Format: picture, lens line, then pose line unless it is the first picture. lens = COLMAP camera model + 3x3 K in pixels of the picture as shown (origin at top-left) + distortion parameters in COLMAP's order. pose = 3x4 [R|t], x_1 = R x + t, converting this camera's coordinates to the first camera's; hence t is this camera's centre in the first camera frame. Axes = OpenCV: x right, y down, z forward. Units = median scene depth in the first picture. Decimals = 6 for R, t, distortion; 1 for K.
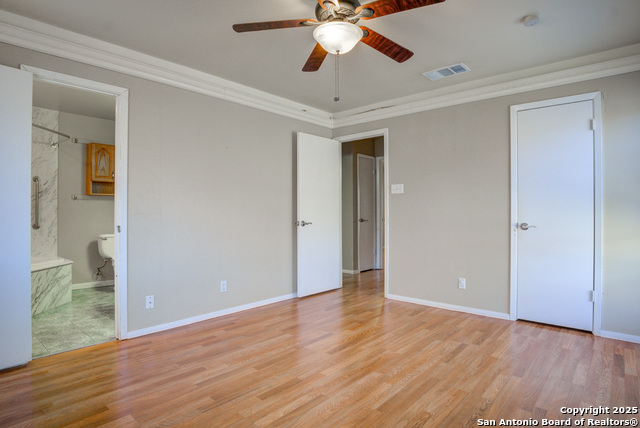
lens RADIAL K [[359.1, 0, 323.0], [0, 359.1, 214.4], [0, 0, 1]] dist [-0.044833, 0.005395]
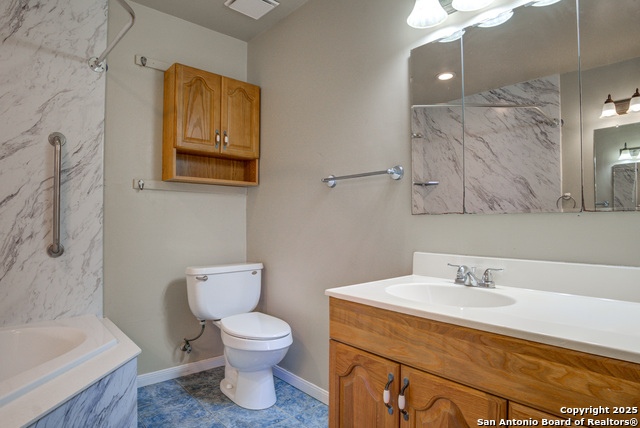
lens RADIAL K [[359.1, 0, 316.1], [0, 359.1, 220.5], [0, 0, 1]] dist [-0.044833, 0.005395]
pose [[0.992721, 0.006521, -0.120264, -0.430574], [-0.006648, 0.999978, -0.000660, -0.003753], [0.120257, 0.001454, 0.992742, 0.580236]]
